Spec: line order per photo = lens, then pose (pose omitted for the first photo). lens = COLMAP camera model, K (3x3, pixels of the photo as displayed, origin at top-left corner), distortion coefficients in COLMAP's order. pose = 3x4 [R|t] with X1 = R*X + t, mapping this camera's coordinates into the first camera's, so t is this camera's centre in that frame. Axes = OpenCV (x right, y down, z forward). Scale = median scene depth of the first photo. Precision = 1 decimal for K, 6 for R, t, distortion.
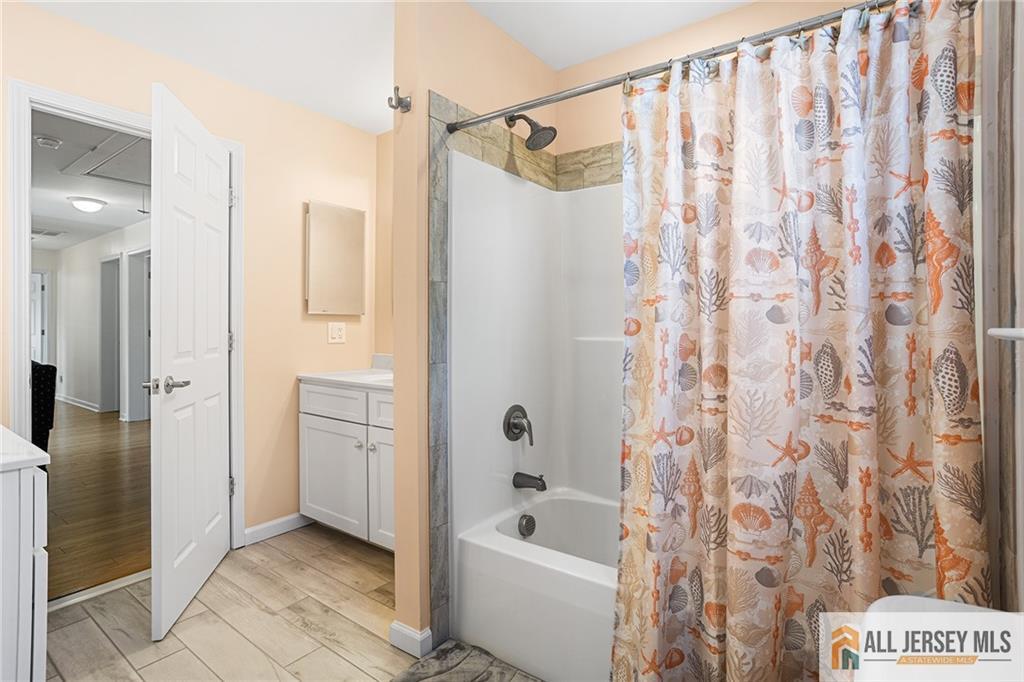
lens RADIAL K [[505.1, 0, 505.9], [0, 505.1, 329.7], [0, 0, 1]] dist [-0.058594, 0.034942]
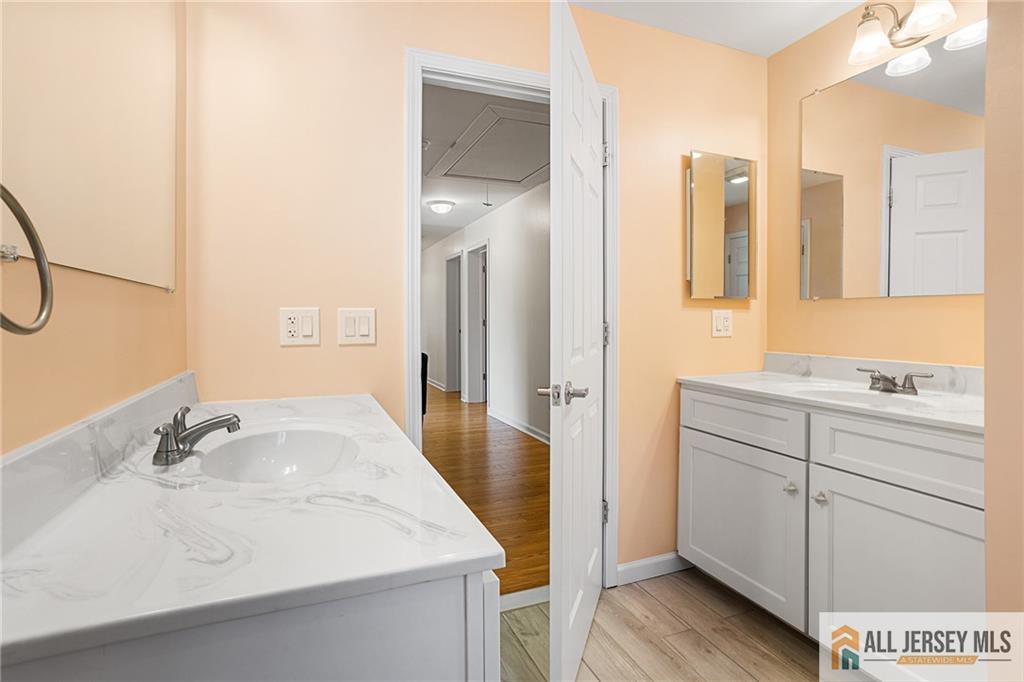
lens RADIAL K [[505.1, 0, 505.9], [0, 505.1, 329.7], [0, 0, 1]] dist [-0.058594, 0.034942]
pose [[0.851469, 0.010160, -0.524306, -0.254695], [0.000313, 0.999802, 0.019882, 0.000517], [0.524405, -0.017093, 0.851298, 0.212957]]
